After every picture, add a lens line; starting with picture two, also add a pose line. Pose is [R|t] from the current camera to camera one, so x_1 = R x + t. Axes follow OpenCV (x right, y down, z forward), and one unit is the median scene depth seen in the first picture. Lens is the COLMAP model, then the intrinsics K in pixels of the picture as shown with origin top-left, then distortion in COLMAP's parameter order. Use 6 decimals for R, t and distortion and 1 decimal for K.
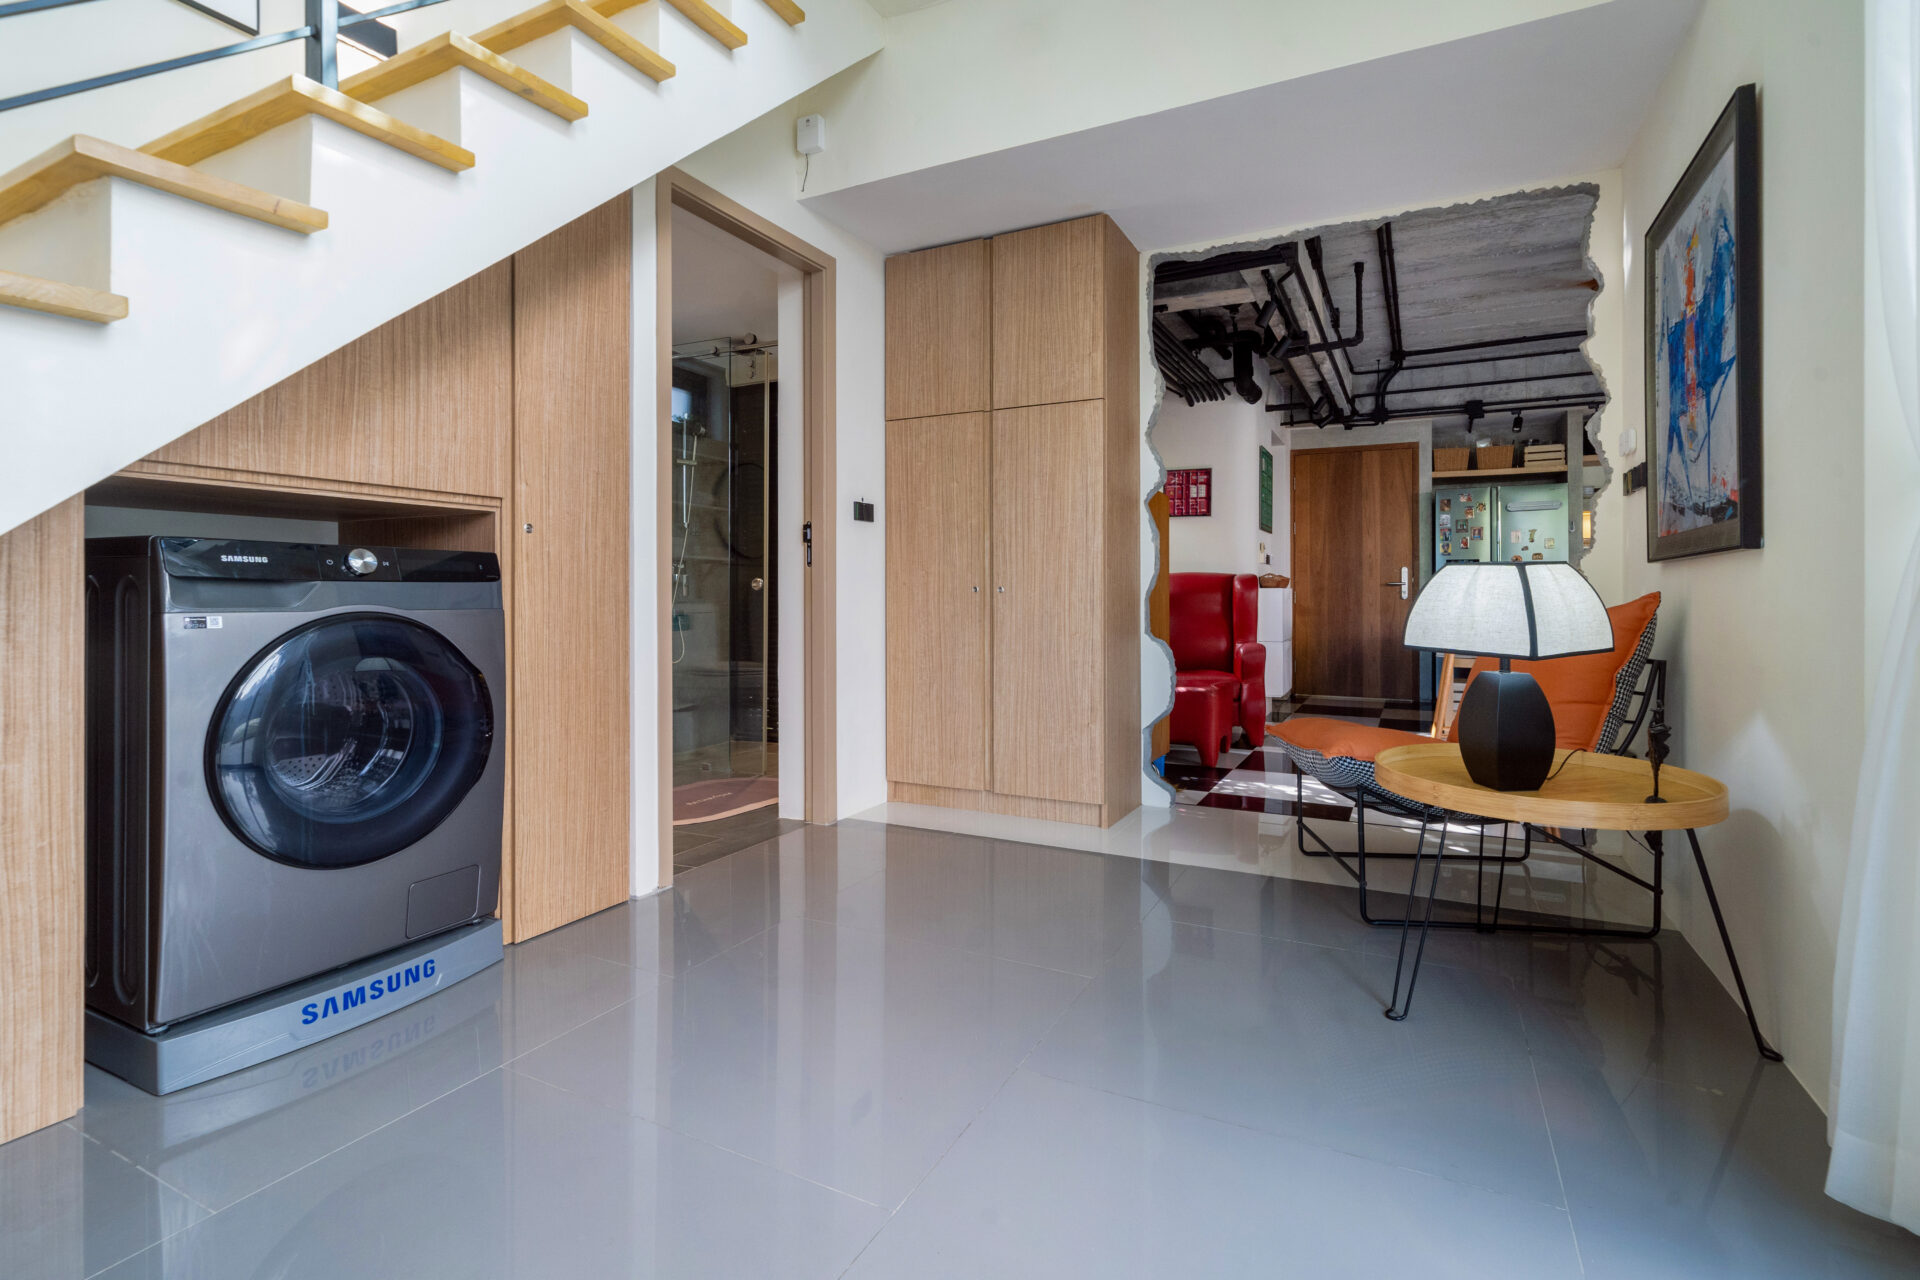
lens RADIAL K [[937.3, 0, 930.7], [0, 937.3, 592.8], [0, 0, 1]] dist [-0.000625, 0.000245]
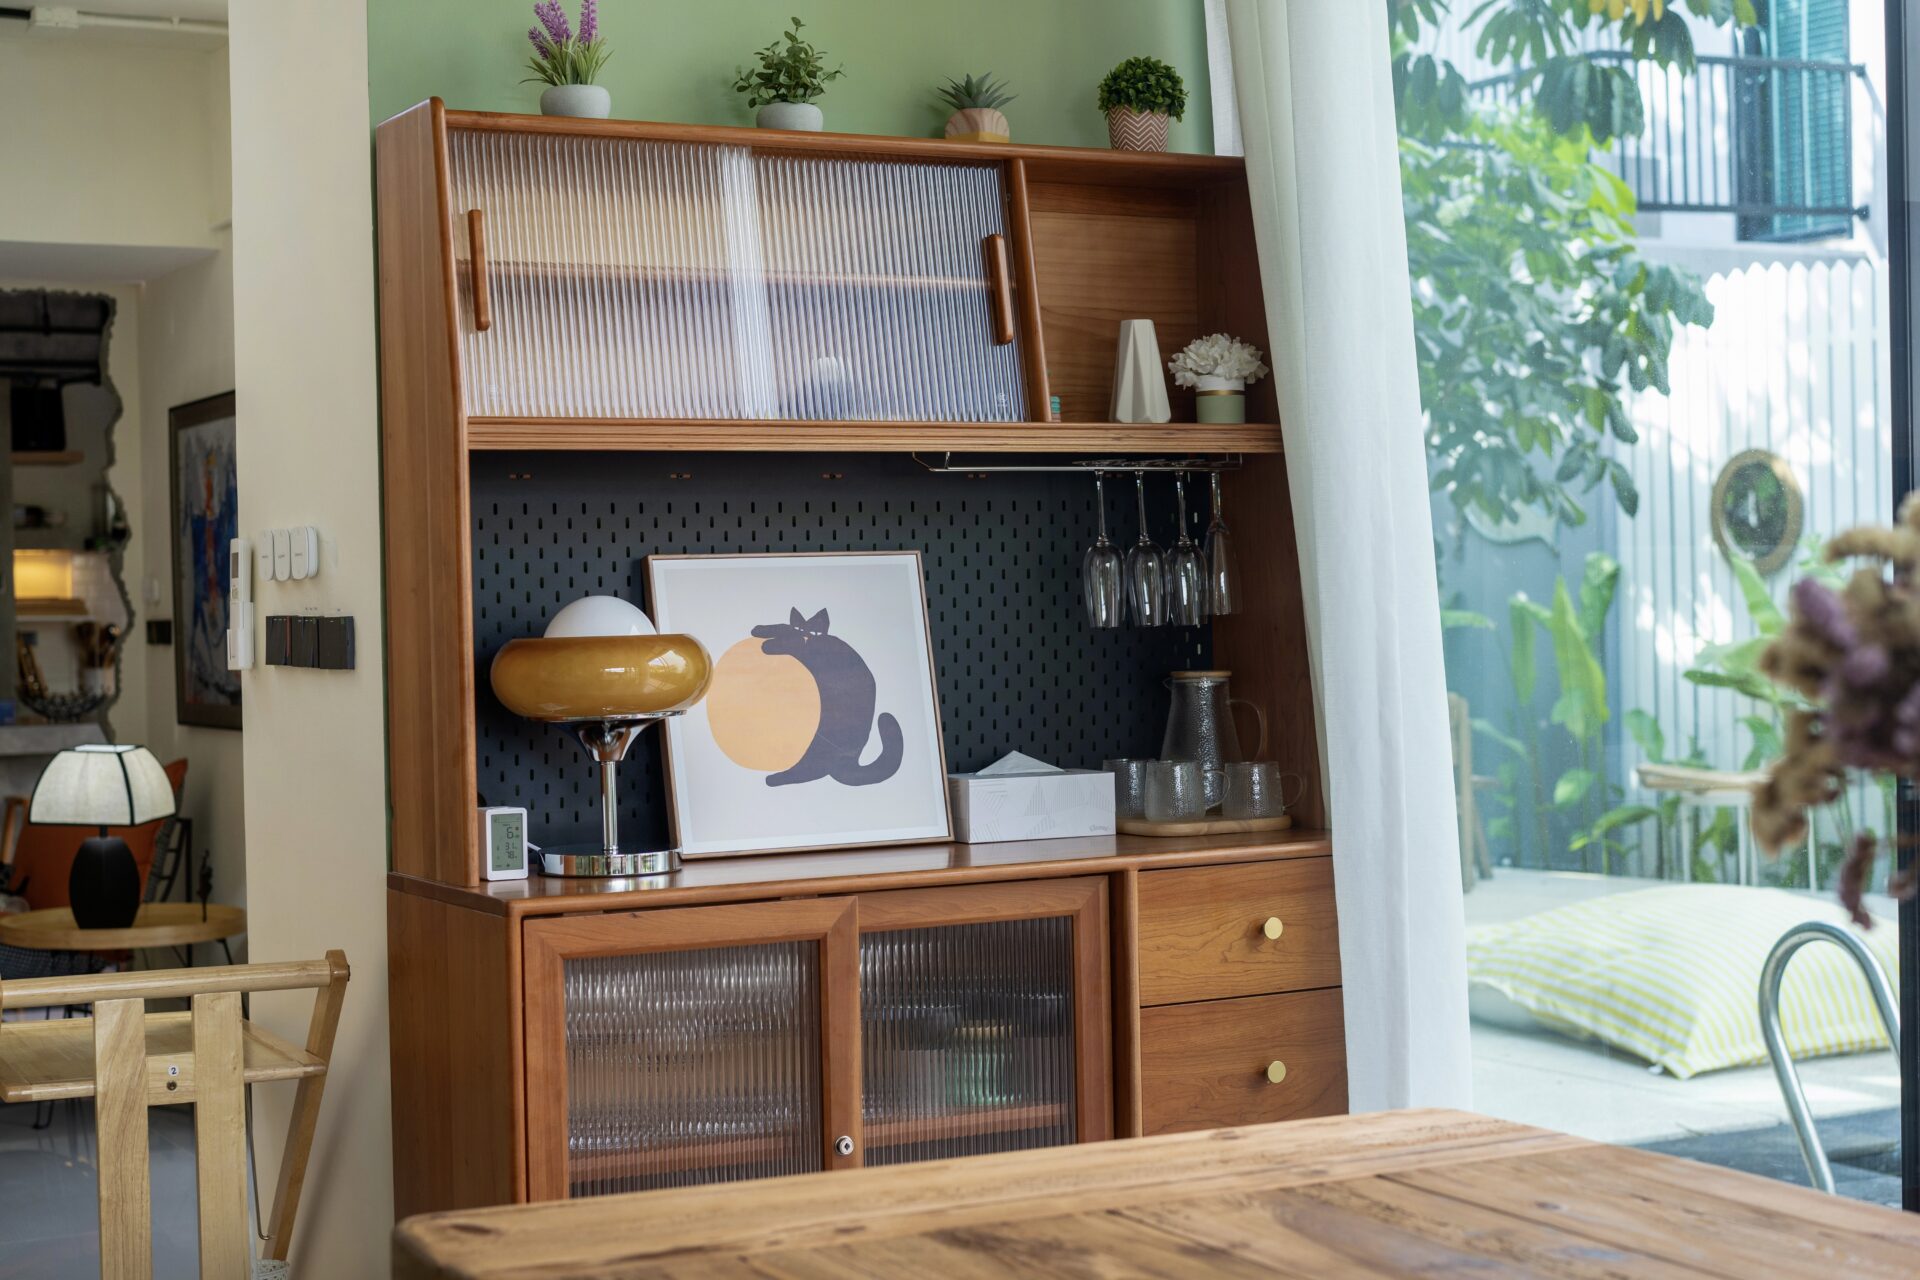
lens RADIAL K [[3329.8, 0, 942.9], [0, 3329.8, 629.8], [0, 0, 1]] dist [-0.020239, 0.000000]
pose [[0.594979, -0.021795, 0.803445, -0.575564], [0.016544, 0.999753, 0.014869, -0.060657], [-0.803571, 0.004445, 0.595193, -0.639401]]
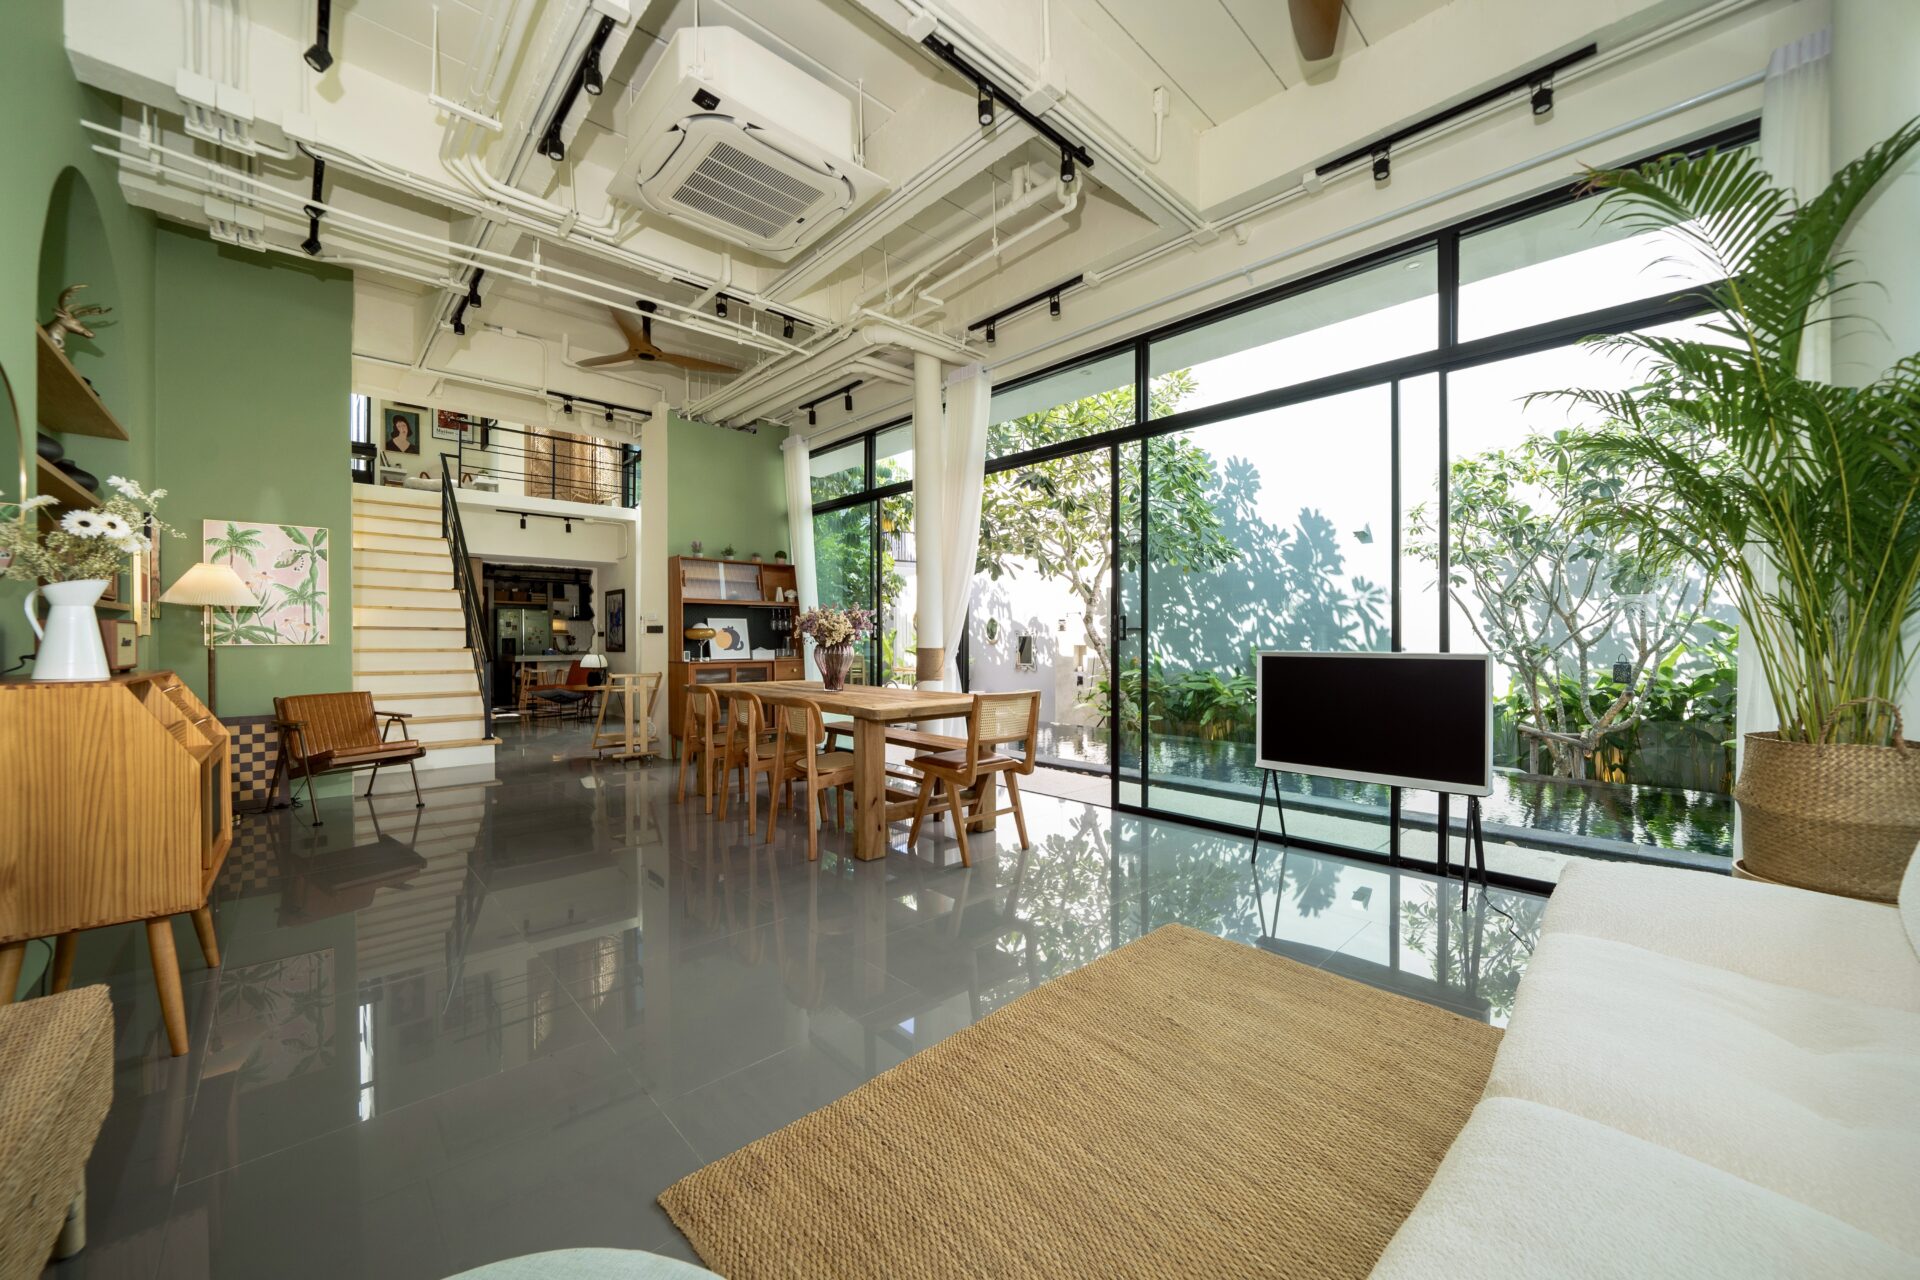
lens RADIAL K [[787.5, 0, 960.2], [0, 787.5, 640.7], [0, 0, 1]] dist [0.016482, -0.000337]
pose [[0.382828, -0.004222, 0.923810, -0.932045], [-0.001950, 0.999984, 0.005378, -0.043169], [-0.923818, -0.003860, 0.382813, -0.924600]]
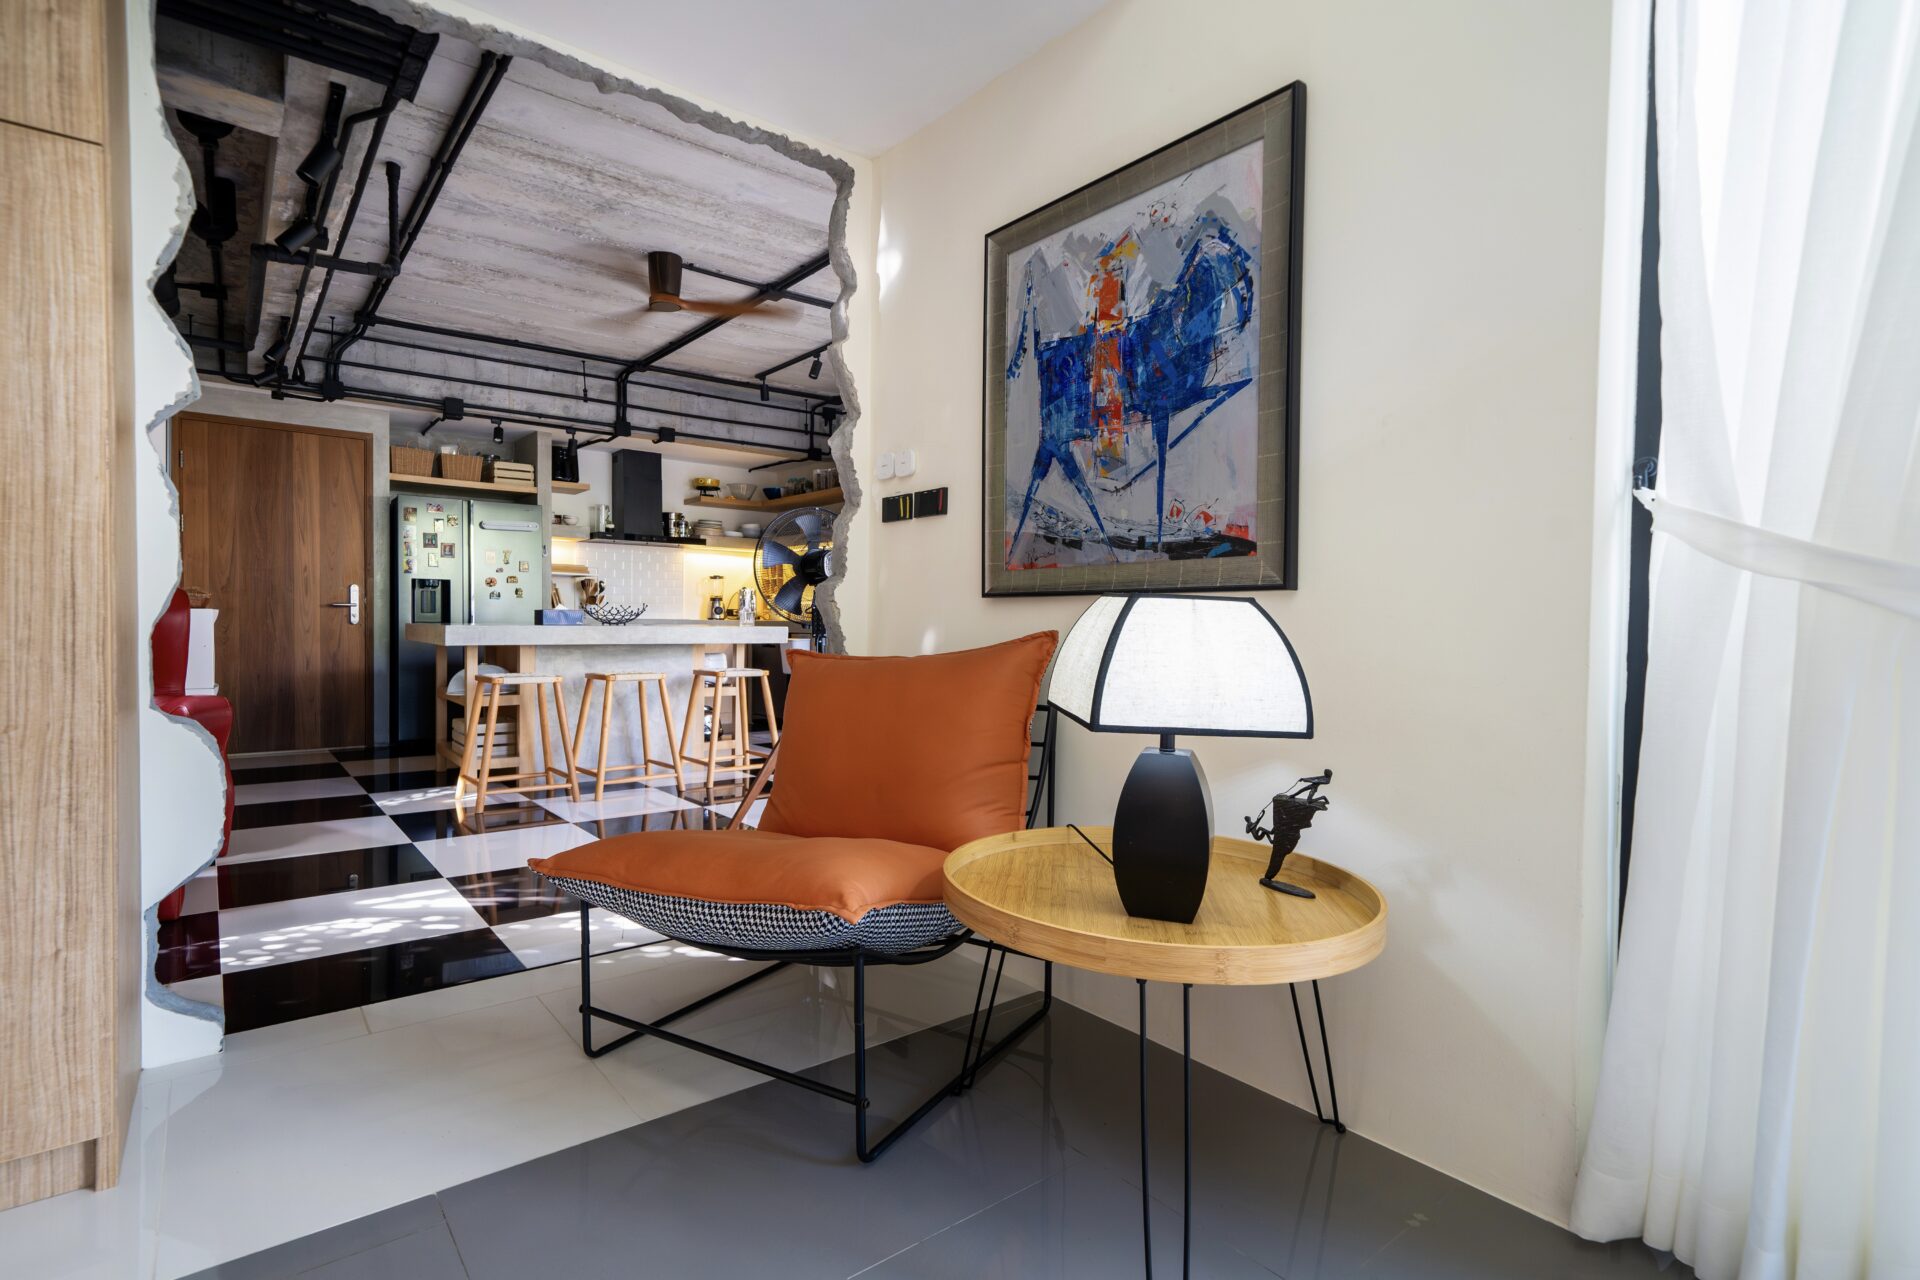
lens RADIAL K [[889.0, 0, 969.8], [0, 889.0, 635.6], [0, 0, 1]] dist [0.003342, 0.000540]
pose [[0.371752, -0.011228, 0.928264, -0.015928], [-0.012284, 0.999780, 0.017013, -0.003032], [-0.928251, -0.017728, 0.371532, 0.234117]]
